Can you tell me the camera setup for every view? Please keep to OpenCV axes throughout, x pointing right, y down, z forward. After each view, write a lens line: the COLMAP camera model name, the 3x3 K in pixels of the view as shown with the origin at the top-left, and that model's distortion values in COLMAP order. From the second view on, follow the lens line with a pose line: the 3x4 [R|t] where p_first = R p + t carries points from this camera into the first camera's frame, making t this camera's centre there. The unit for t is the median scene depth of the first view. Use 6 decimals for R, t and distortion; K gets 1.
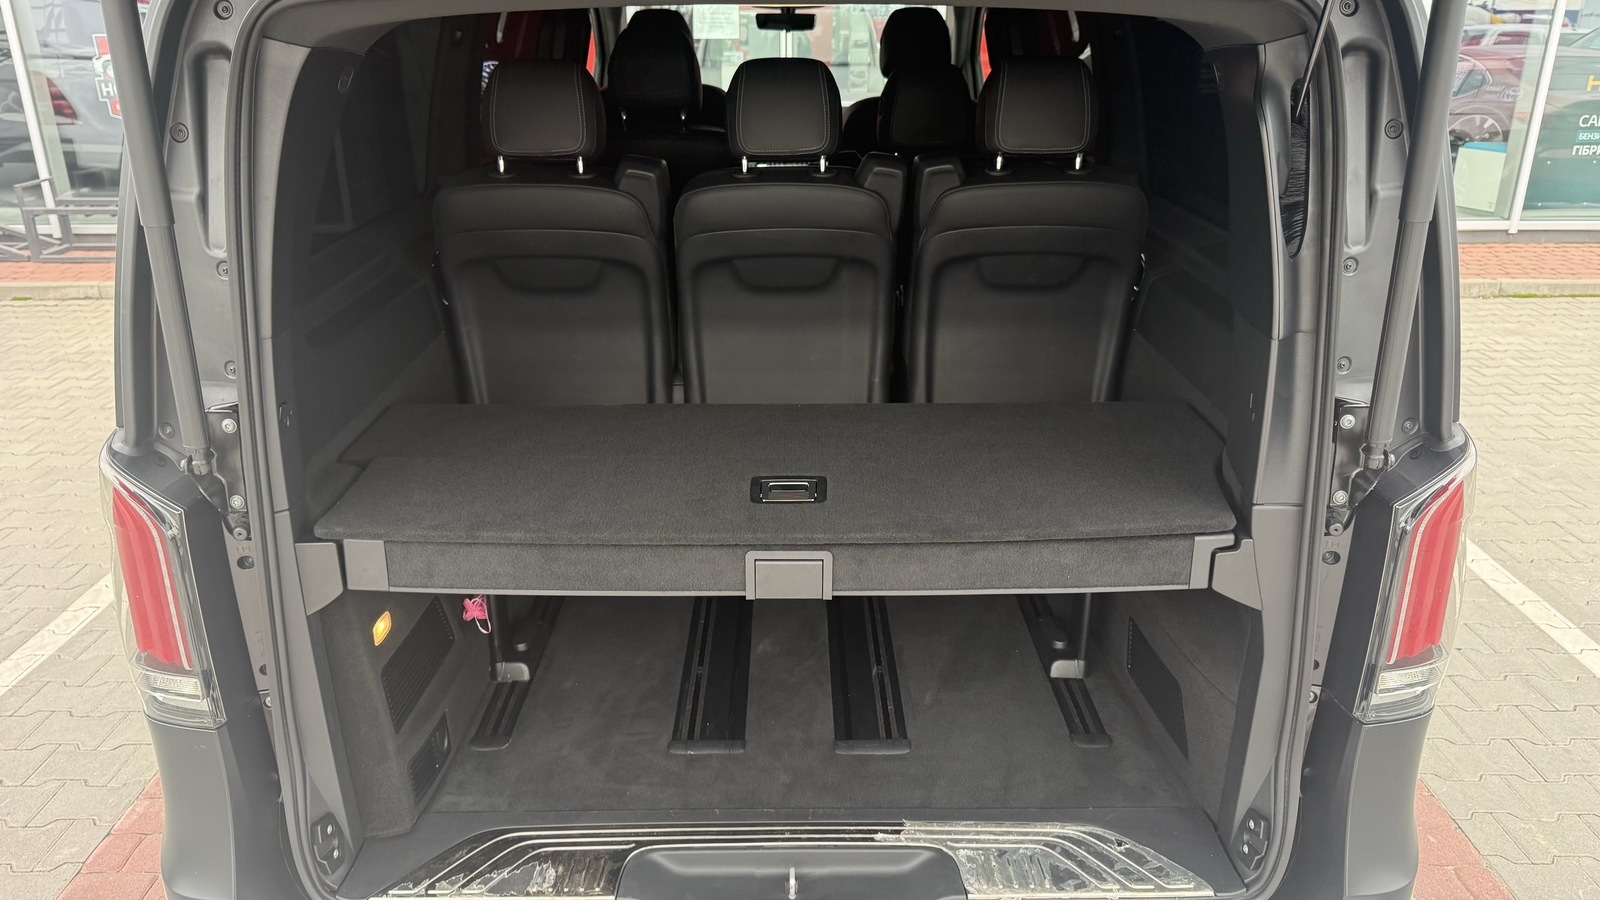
lens RADIAL K [[1131.8, 0, 794.5], [0, 1131.8, 452.1], [0, 0, 1]] dist [-0.000004, -0.005113]
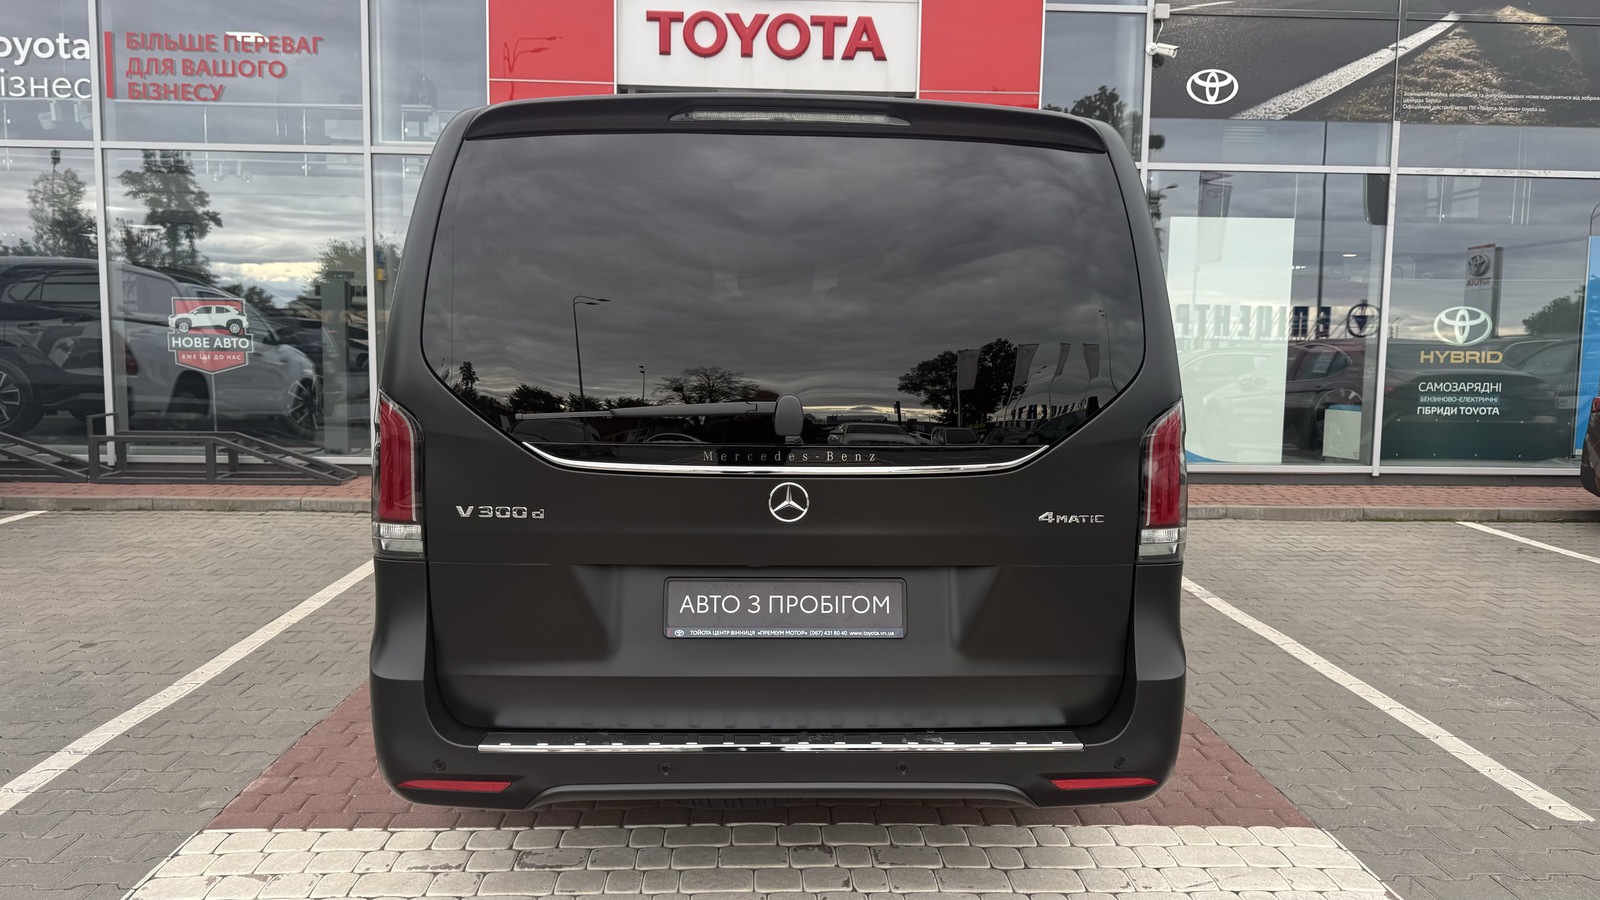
lens RADIAL K [[1121.4, 0, 799.6], [0, 1121.4, 454.3], [0, 0, 1]] dist [0.006875, -0.015096]
pose [[0.999214, 0.011495, 0.037925, -0.009245], [-0.001076, 0.964529, -0.263976, 0.102732], [-0.039614, 0.263728, 0.963783, -0.118545]]
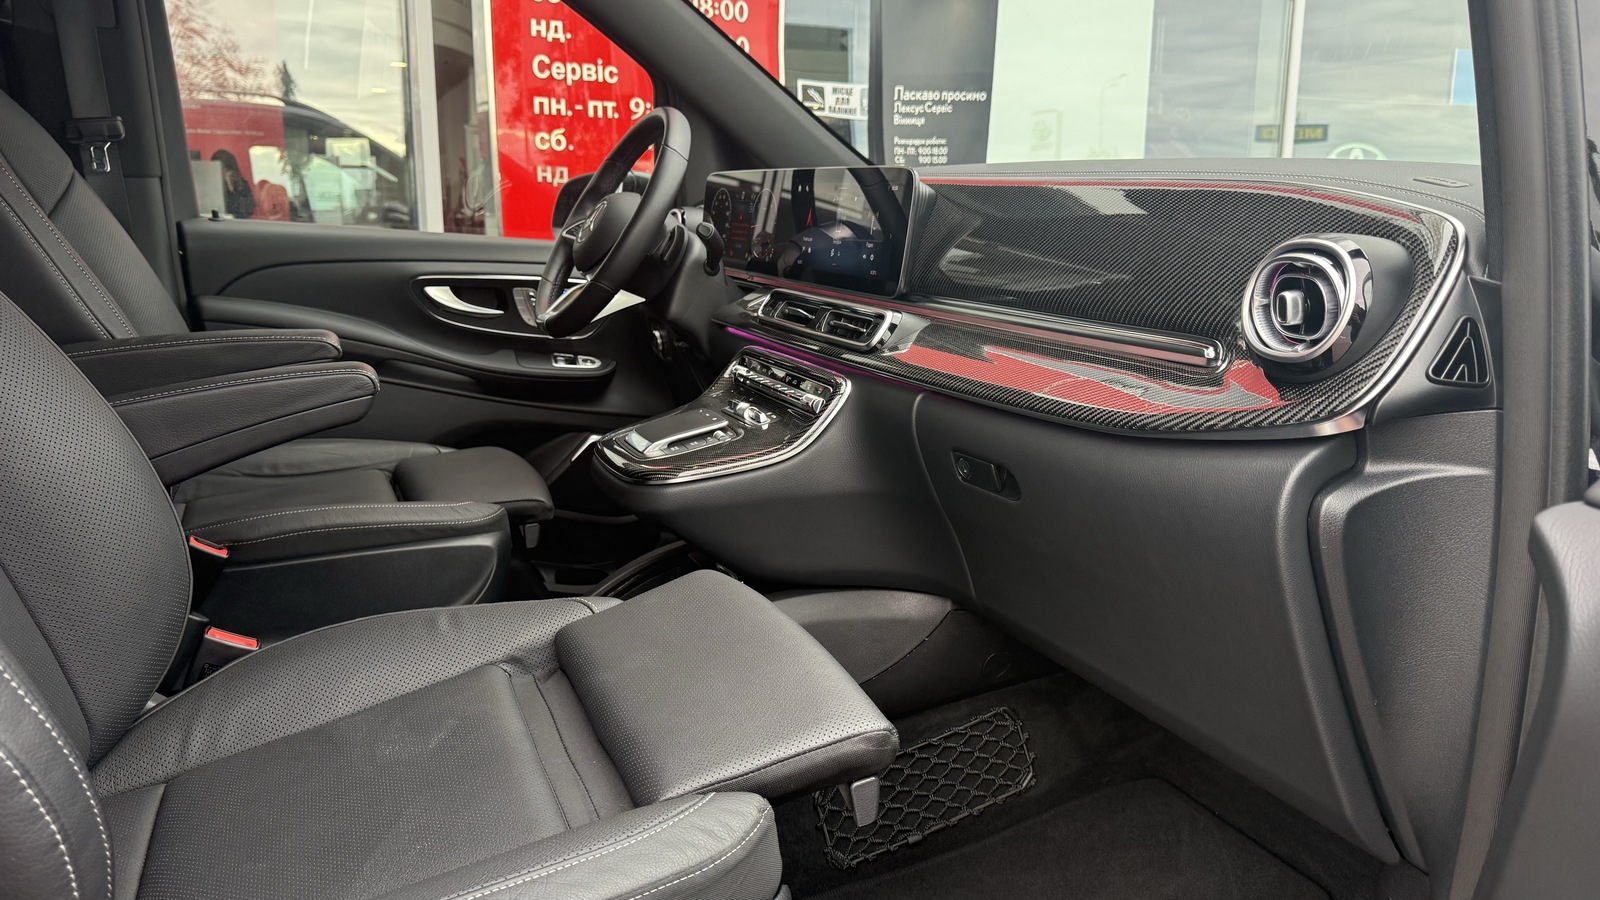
lens RADIAL K [[1121.4, 0, 799.6], [0, 1121.4, 454.3], [0, 0, 1]] dist [0.006875, -0.015096]
pose [[0.919472, -0.072813, 0.386355, 0.078747], [0.131011, 0.983280, -0.126478, -0.130476], [-0.370686, 0.166910, 0.913637, 0.497074]]
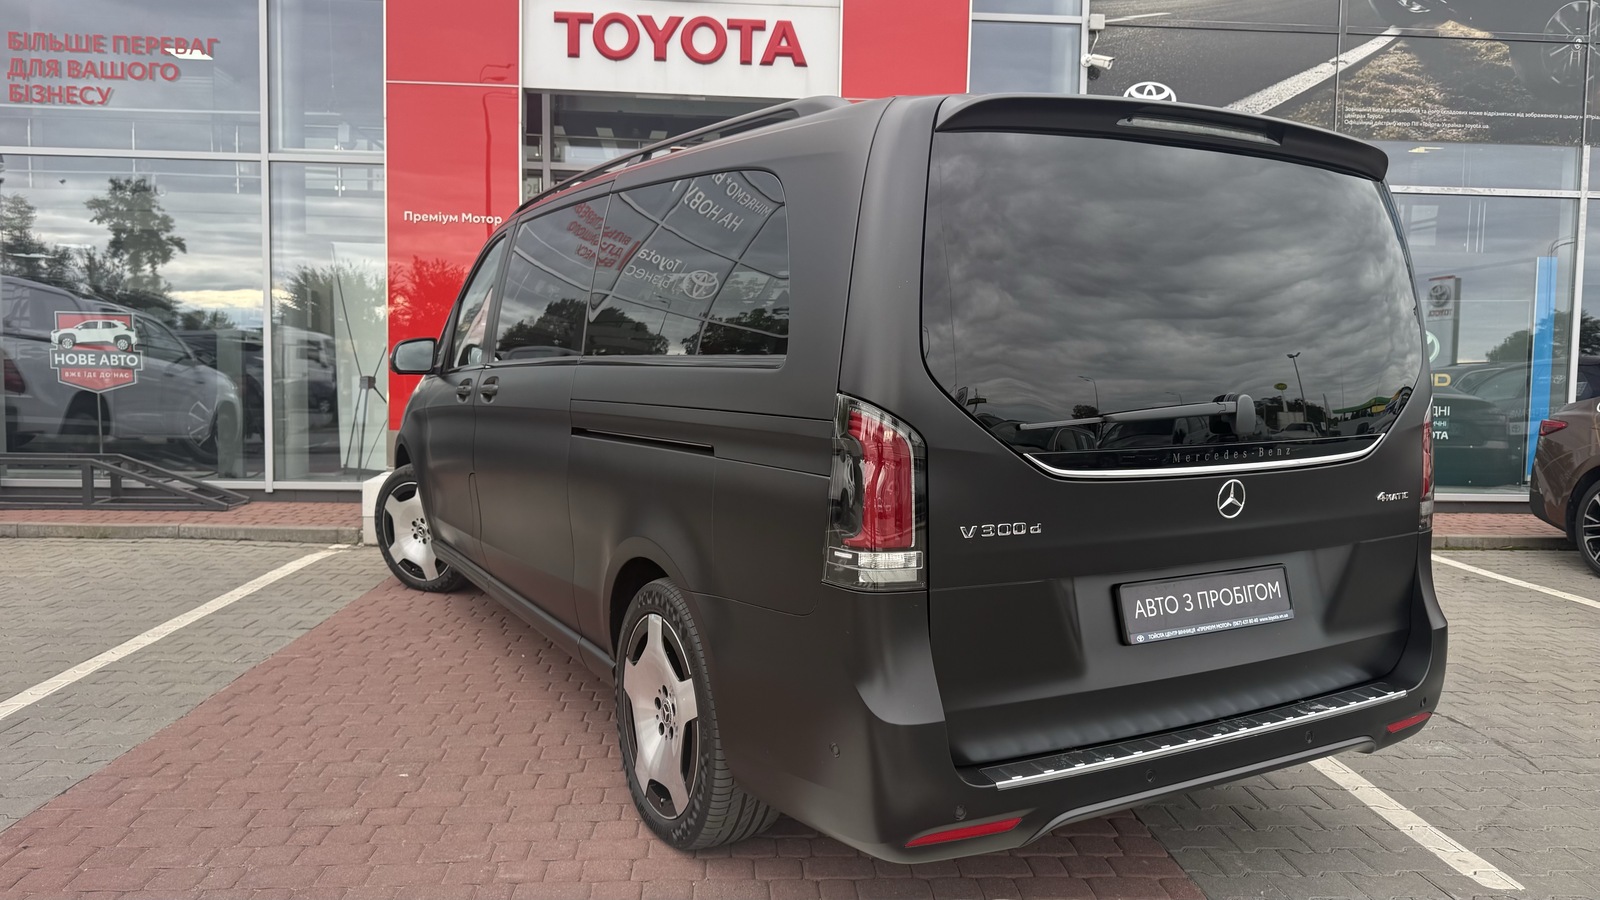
lens RADIAL K [[1126.4, 0, 800.0], [0, 1126.4, 450.0], [0, 0, 1]] dist [0.004182, -0.013195]
pose [[0.997975, 0.014280, 0.061977, 0.045858], [0.004502, 0.956163, -0.292800, 0.093246], [-0.063441, 0.292486, 0.954163, -0.066201]]
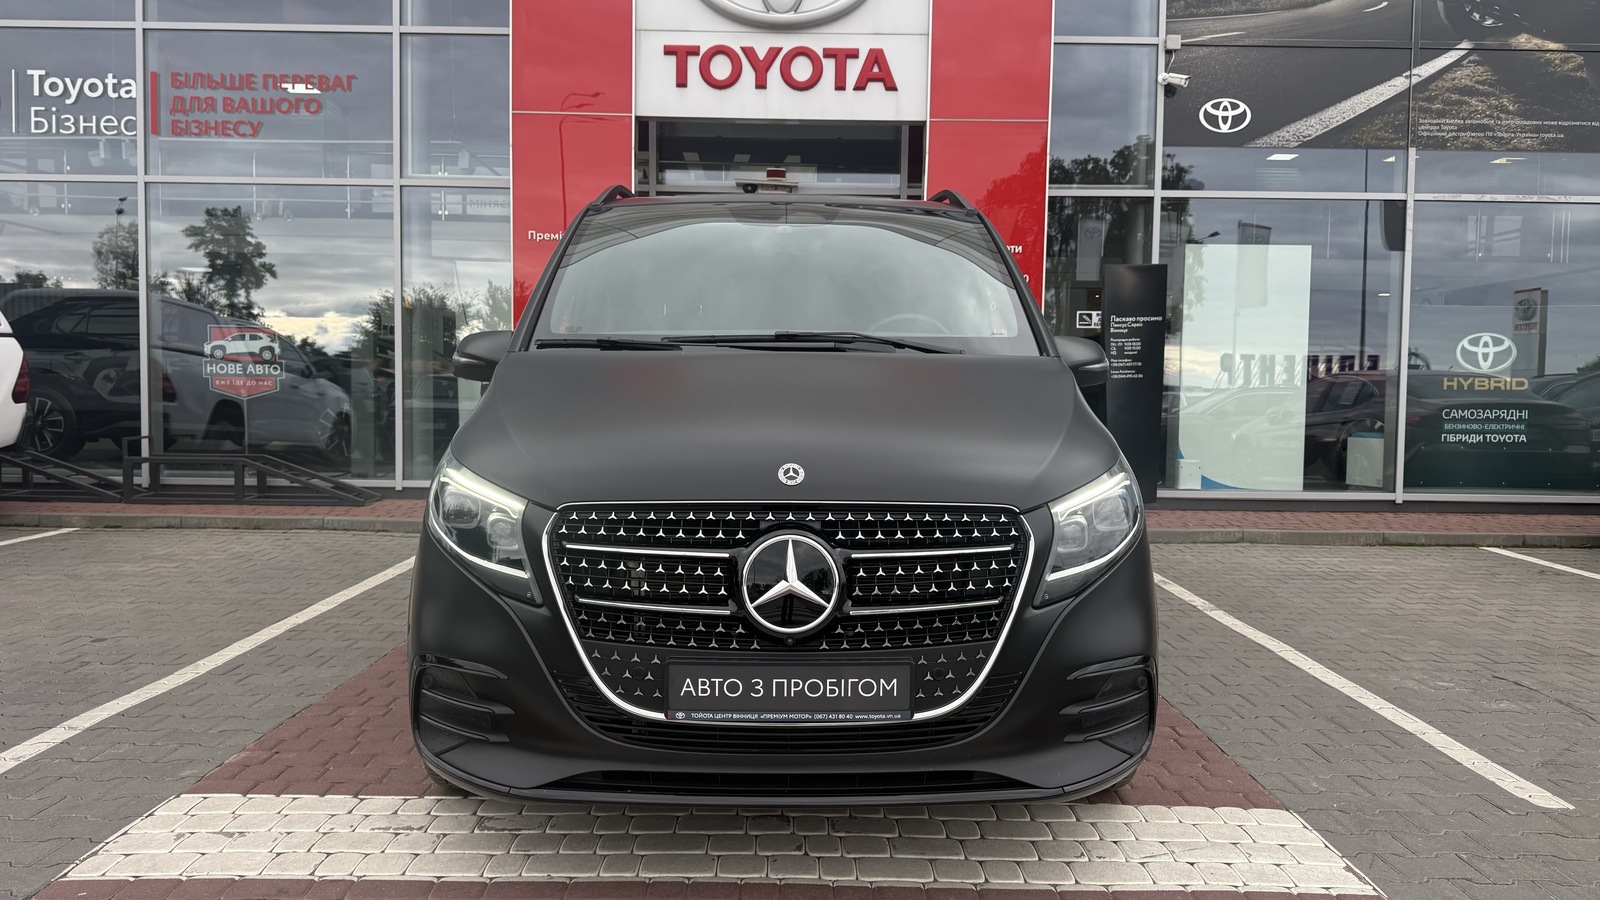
lens RADIAL K [[1118.4, 0, 800.0], [0, 1118.4, 450.0], [0, 0, 1]] dist [0.016542, -0.026707]
pose [[0.999885, 0.015143, 0.001143, 0.019460], [-0.014051, 0.951096, -0.308576, 0.130194], [-0.005760, 0.308524, 0.951199, -0.119658]]
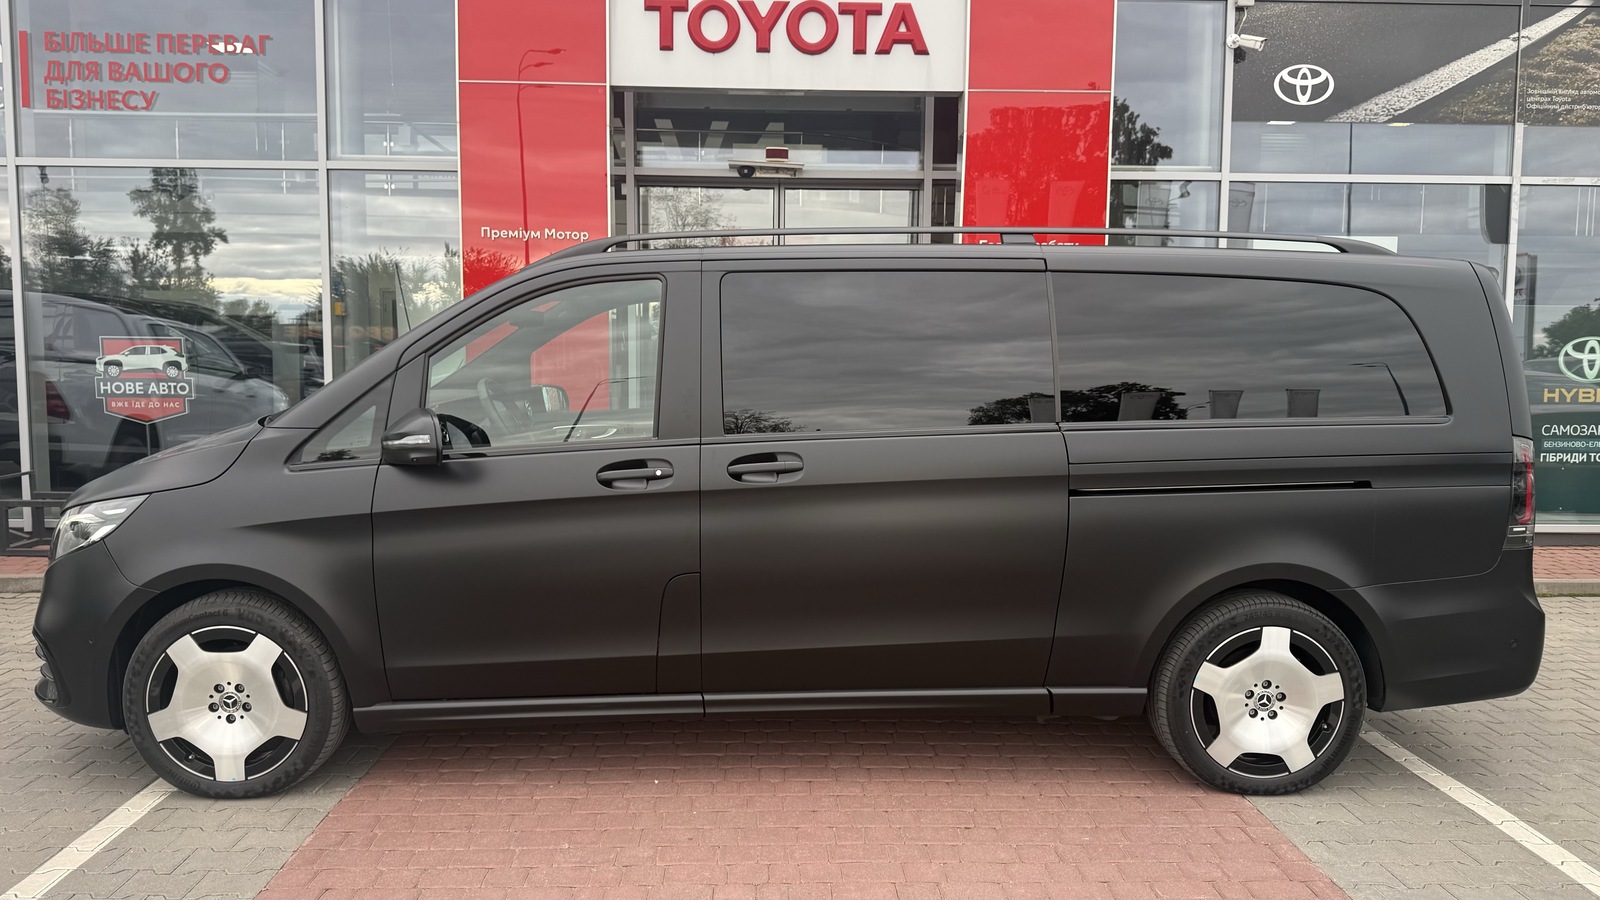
lens RADIAL K [[1131.8, 0, 794.5], [0, 1131.8, 452.1], [0, 0, 1]] dist [-0.000004, -0.005113]
pose [[0.999630, 0.007660, 0.026116, -0.019692], [-0.000110, 0.960707, -0.277563, 0.016001], [-0.027216, 0.277458, 0.960352, 0.030854]]
